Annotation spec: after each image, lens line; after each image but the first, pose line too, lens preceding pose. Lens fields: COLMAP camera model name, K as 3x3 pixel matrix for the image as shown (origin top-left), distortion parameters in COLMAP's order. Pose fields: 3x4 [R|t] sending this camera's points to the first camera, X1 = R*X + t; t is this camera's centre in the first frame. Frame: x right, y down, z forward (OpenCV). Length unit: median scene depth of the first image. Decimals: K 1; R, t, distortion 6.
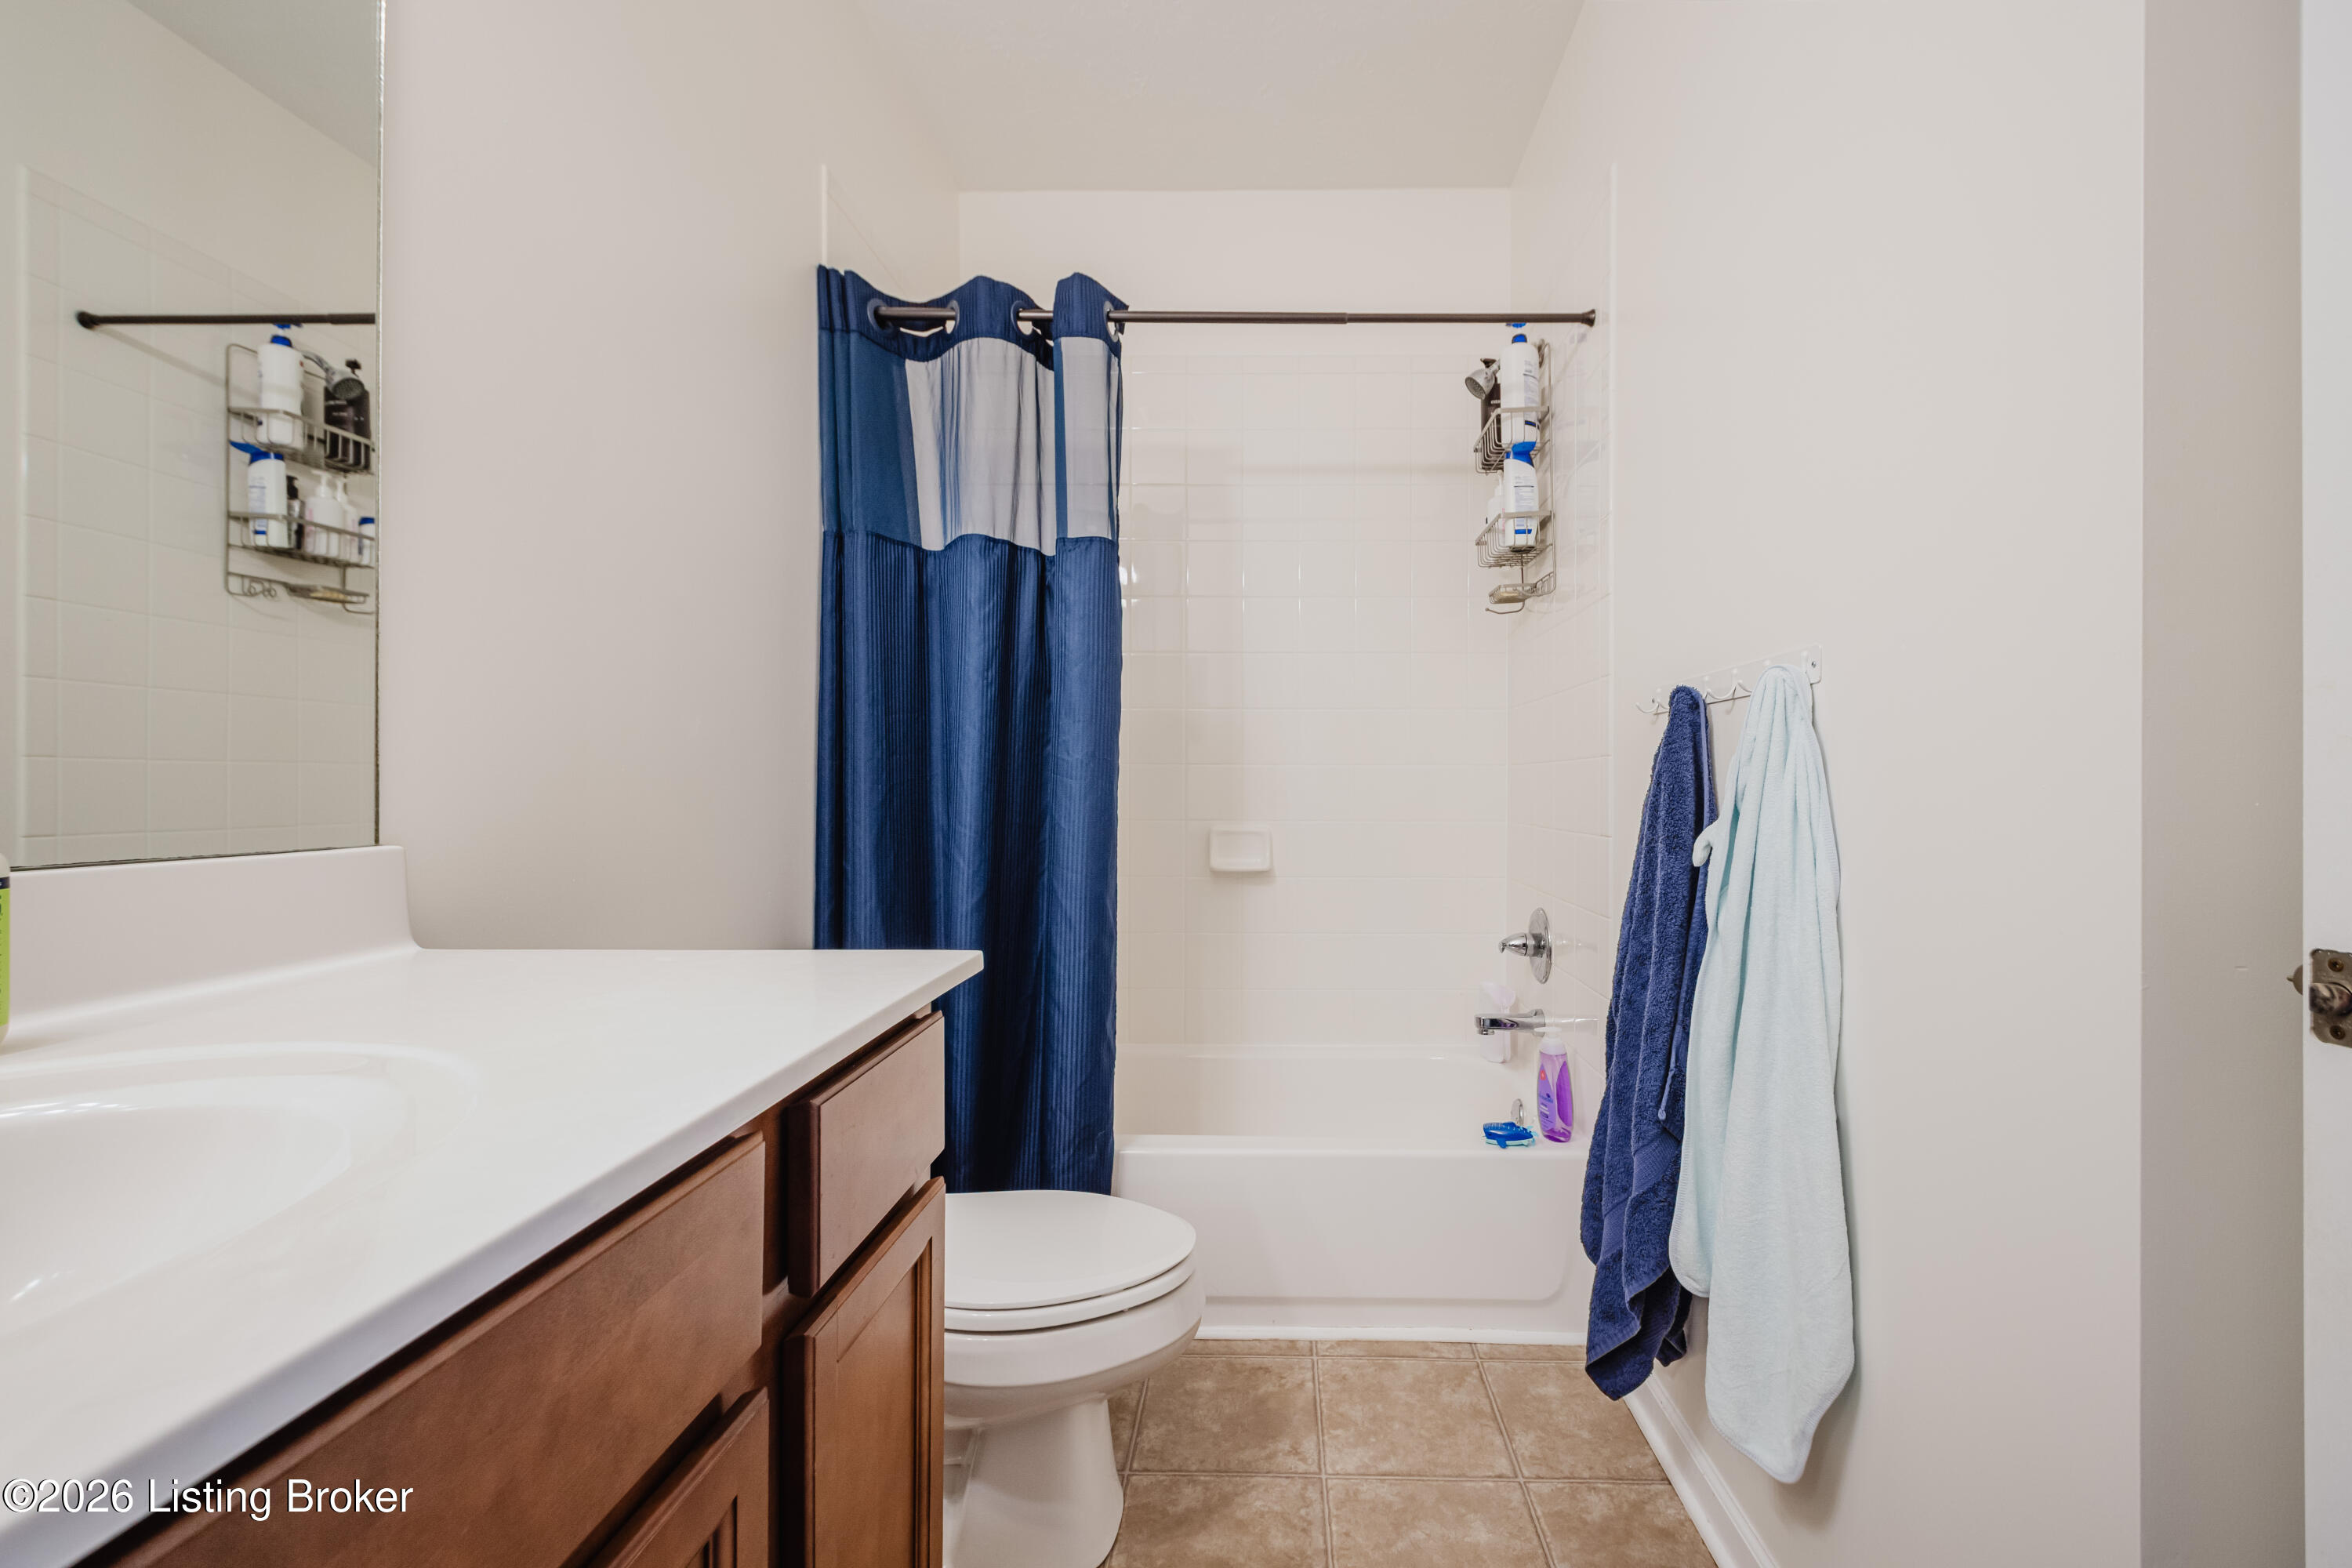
lens RADIAL K [[932.0, 0, 1265.1], [0, 932.0, 796.5], [0, 0, 1]] dist [0.001726, -0.002314]
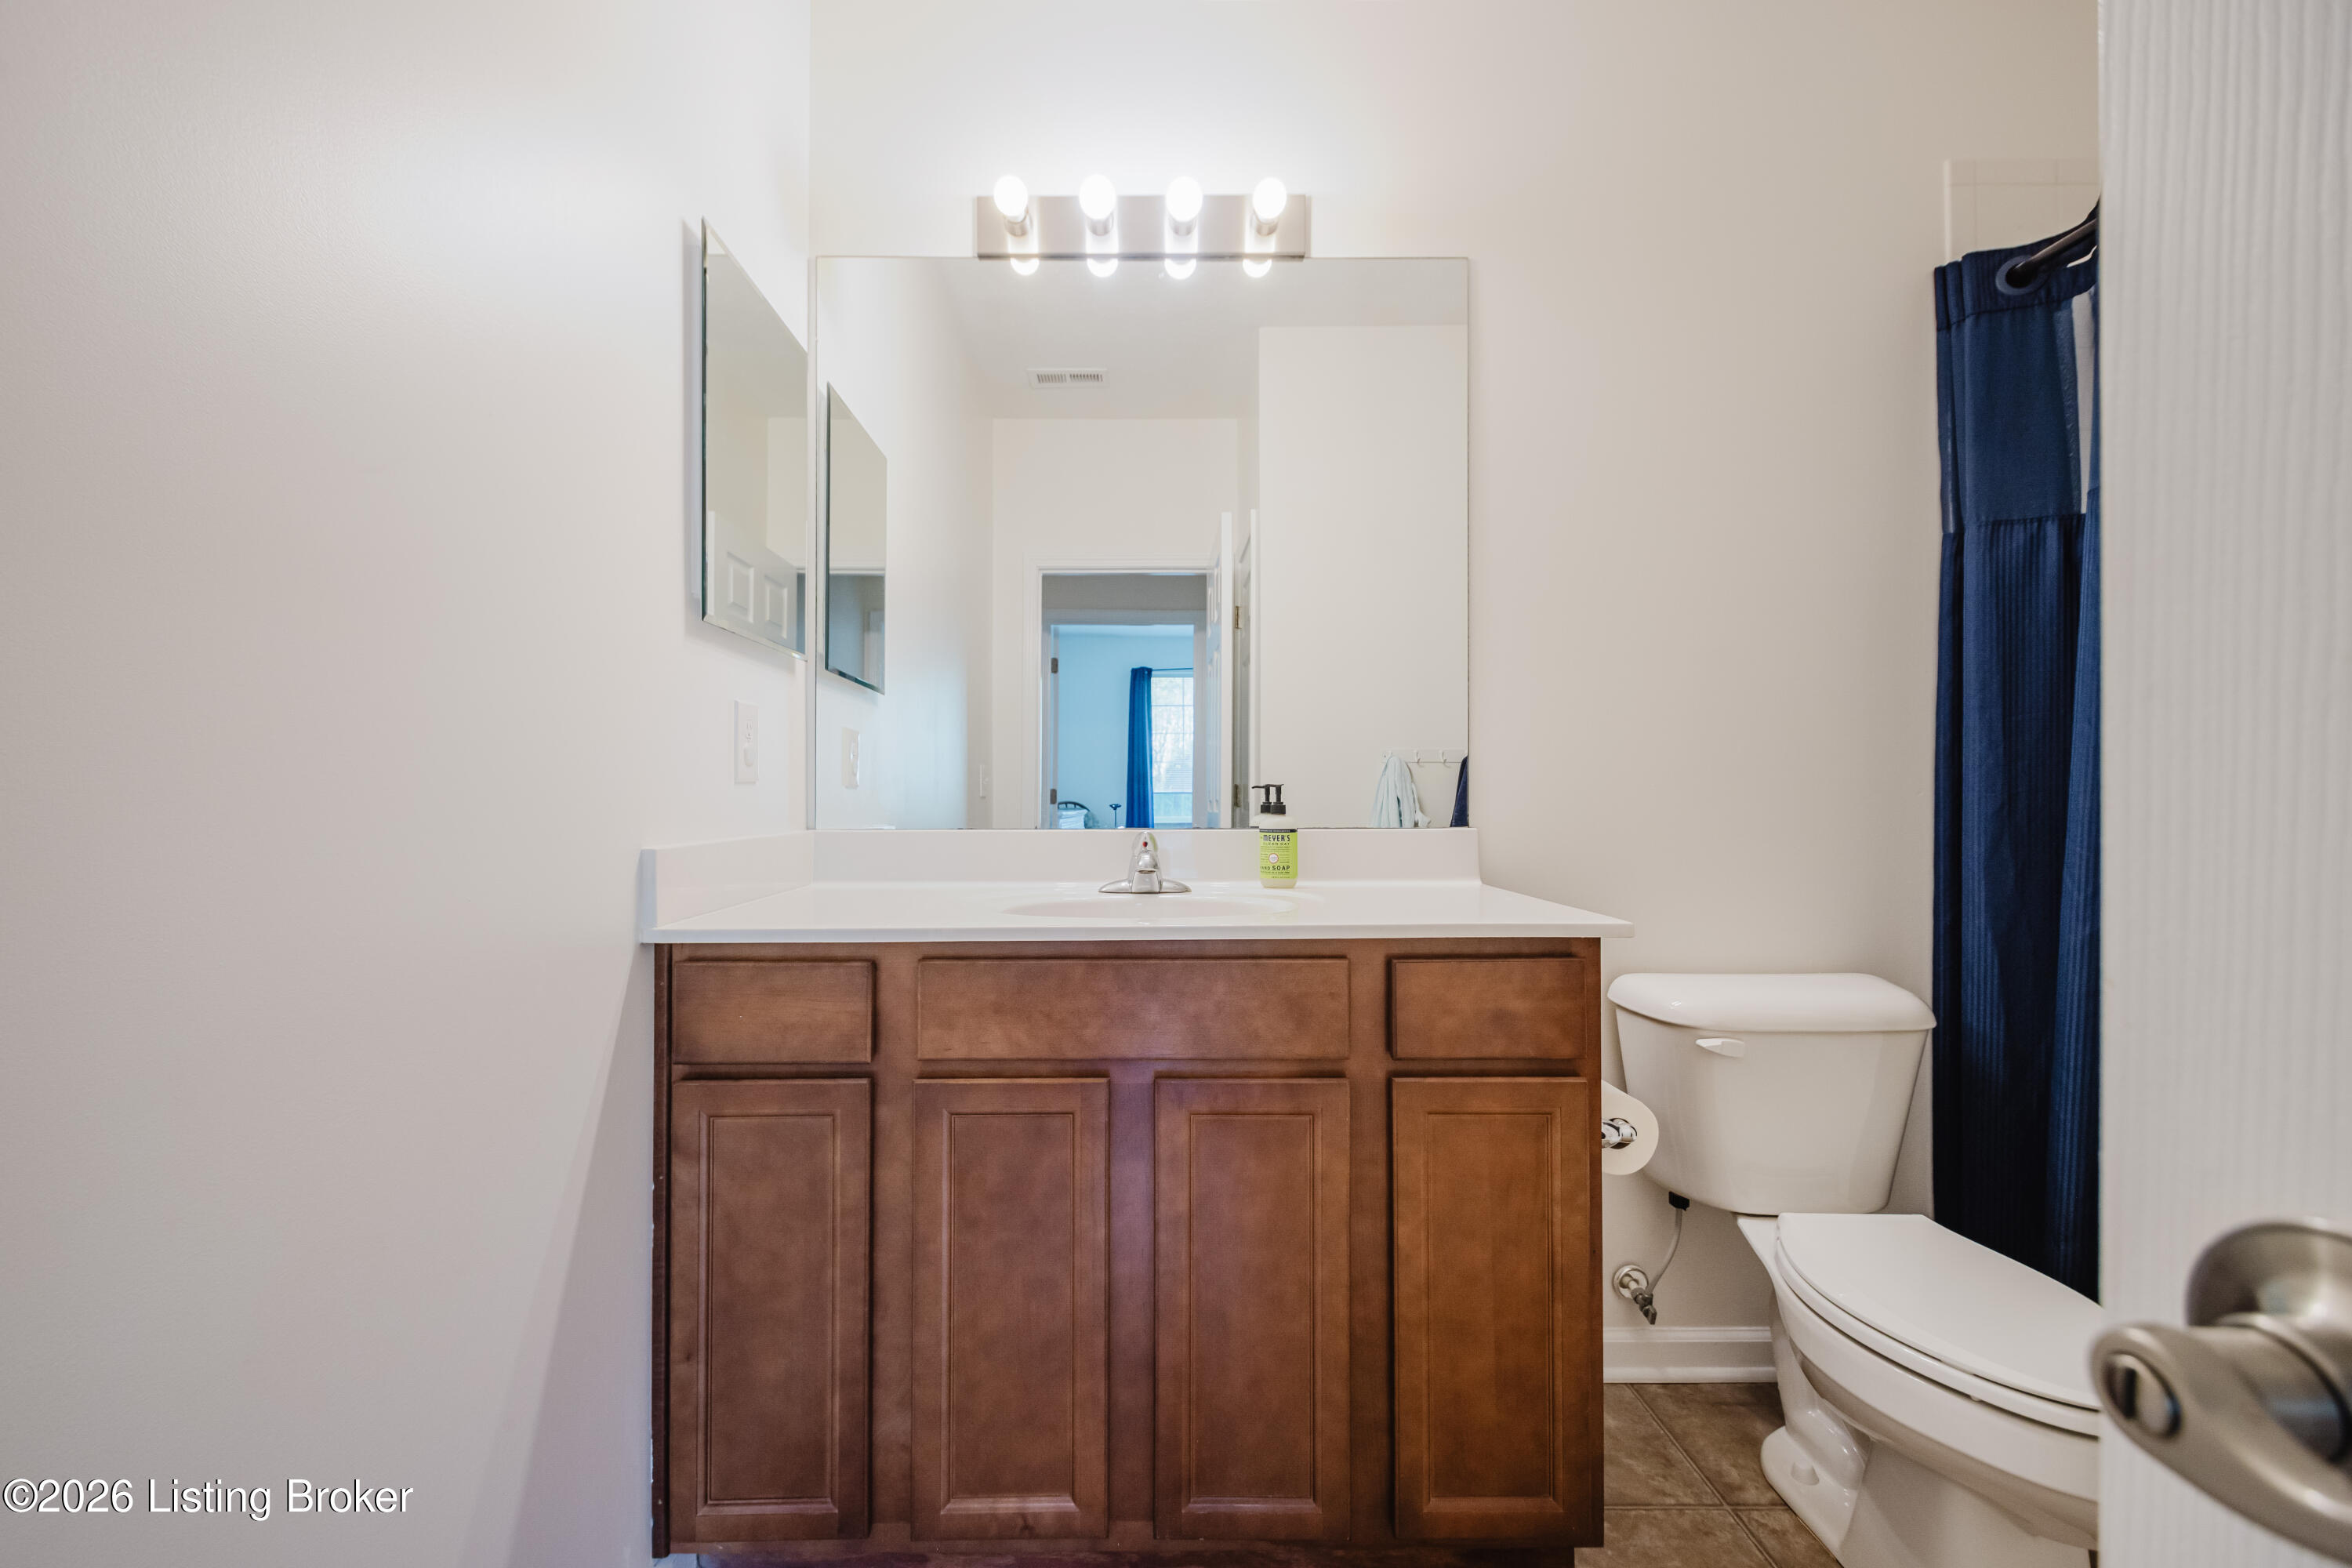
lens RADIAL K [[932.0, 0, 1148.9], [0, 932.0, 791.9], [0, 0, 1]] dist [0.001726, -0.002314]
pose [[0.023037, -0.009804, -0.999687, 0.484796], [-0.005660, 0.999935, -0.009936, 0.000729], [0.999719, 0.005887, 0.022980, 0.144412]]
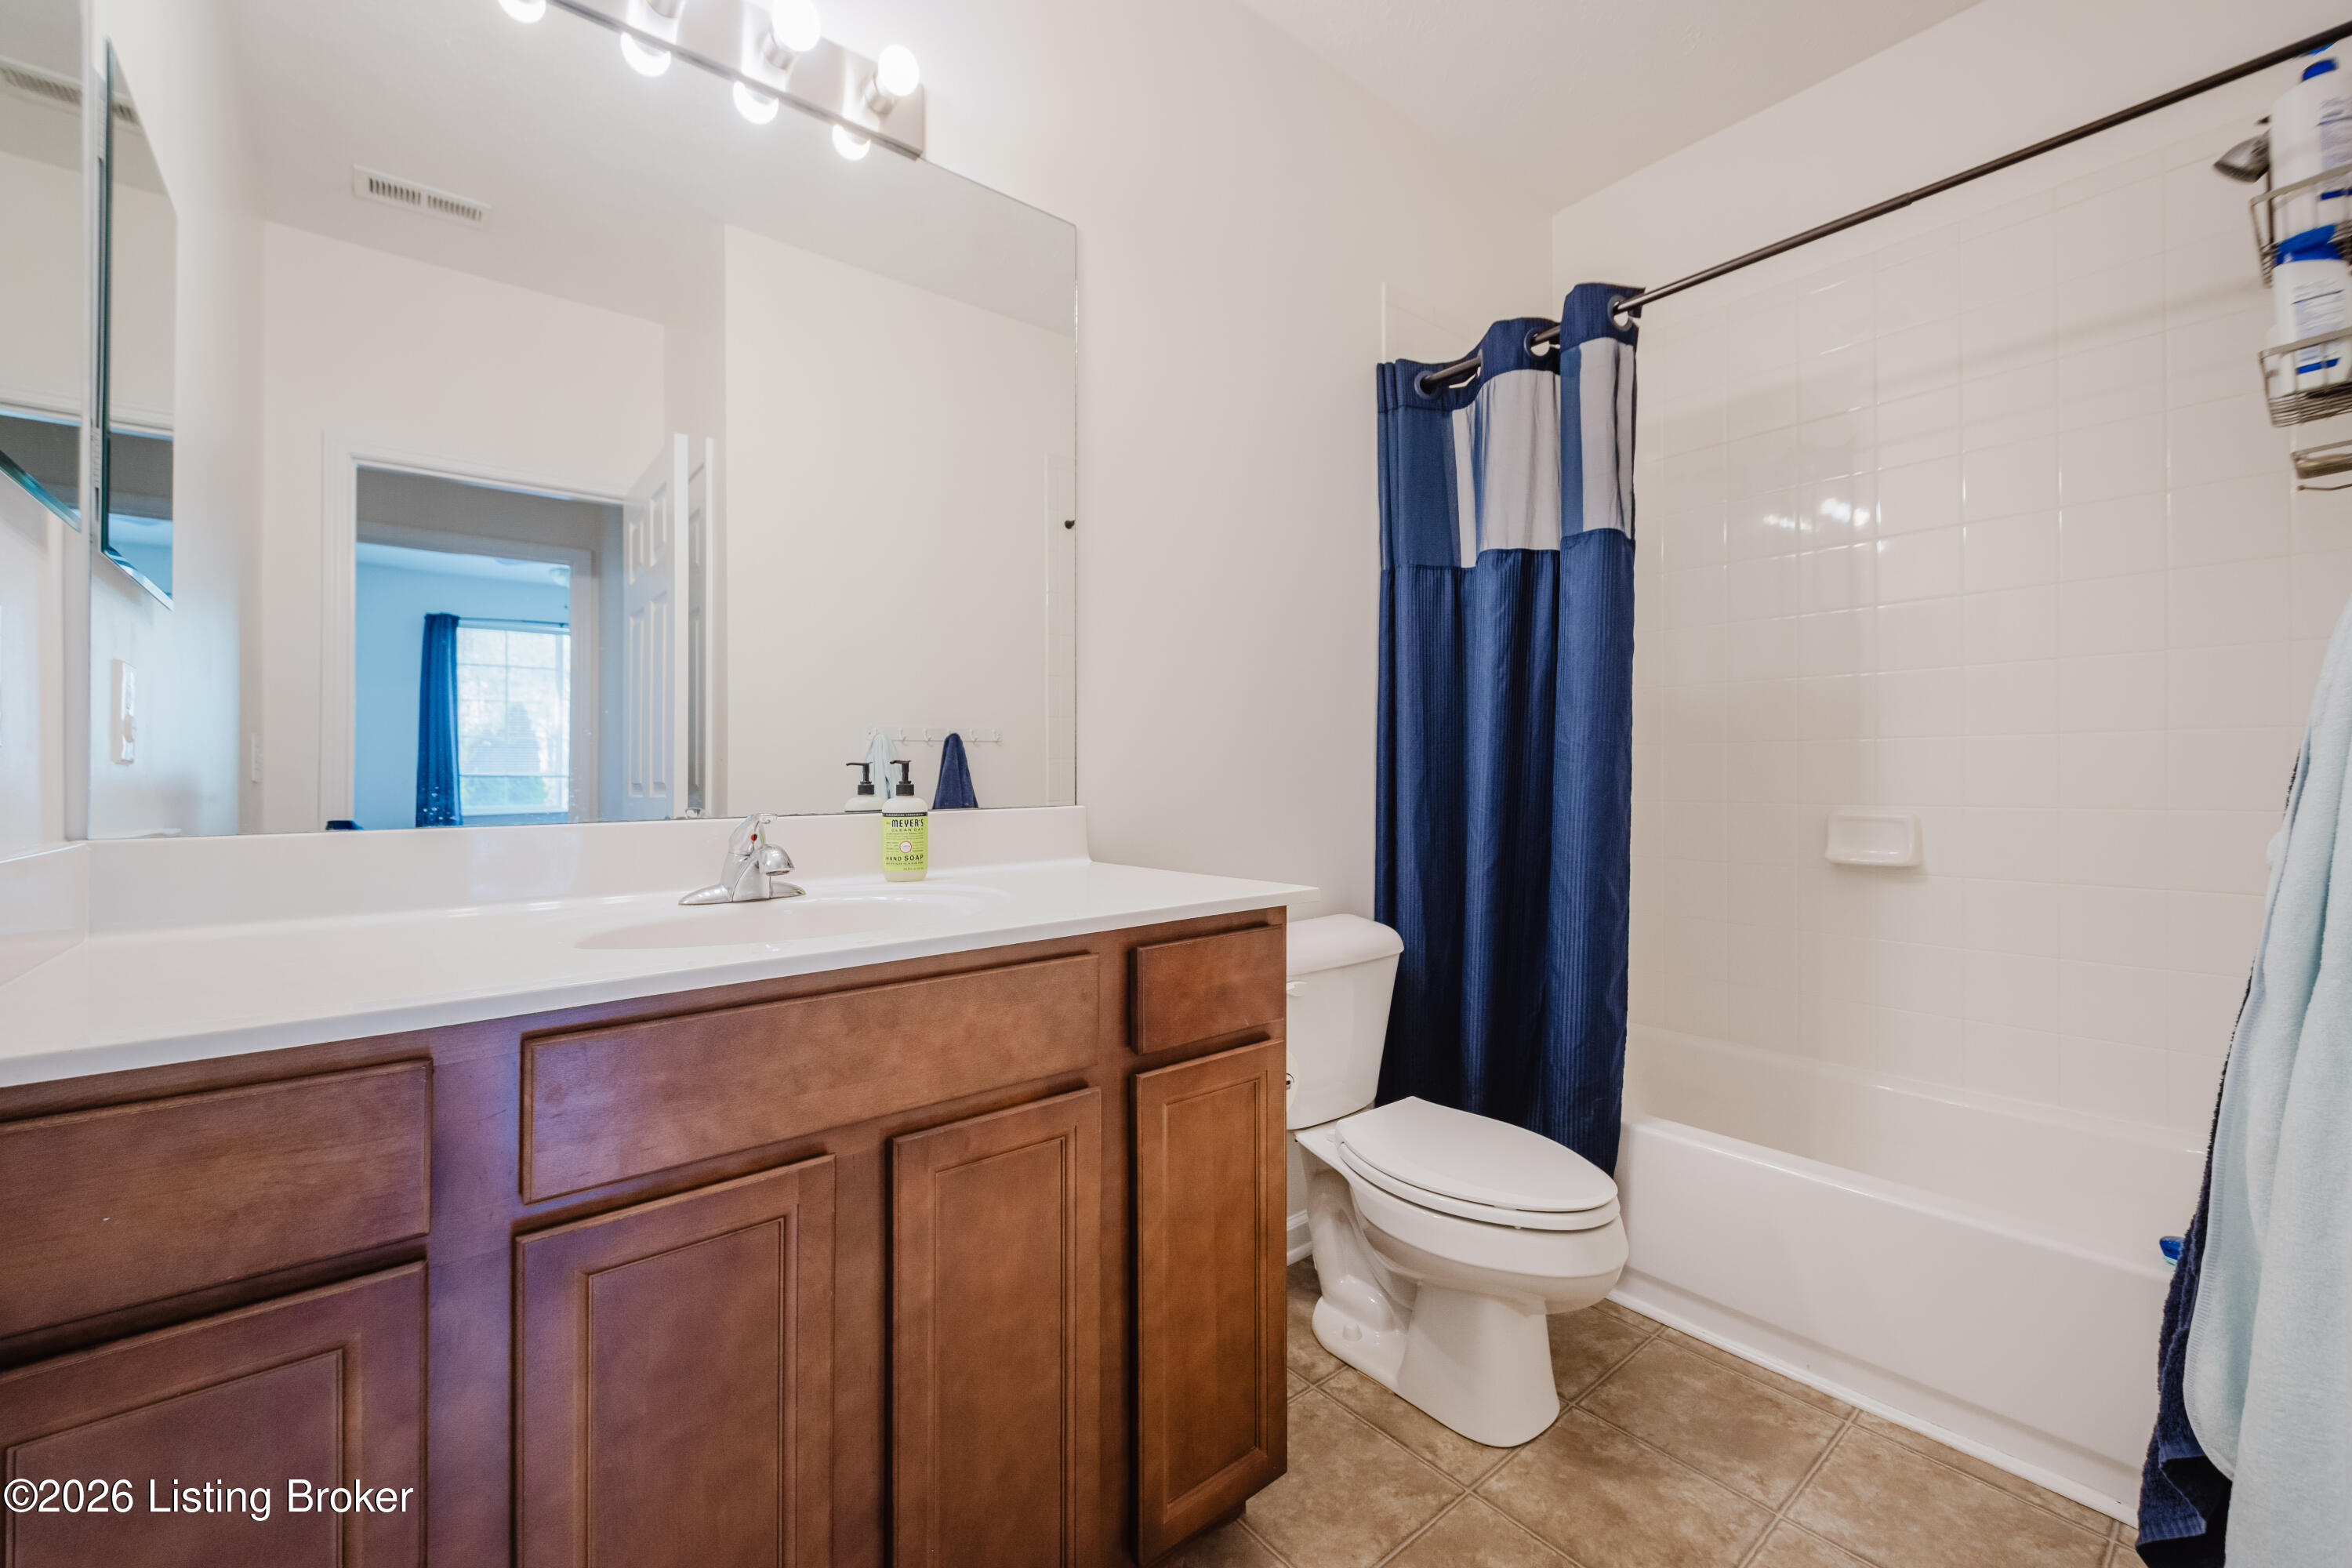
lens RADIAL K [[932.0, 0, 1166.6], [0, 932.0, 778.2], [0, 0, 1]] dist [0.001726, -0.002314]
pose [[0.639304, -0.007277, -0.768919, 0.314493], [0.005220, 0.999973, -0.005123, 0.003806], [0.768936, -0.000738, 0.639325, -0.040118]]
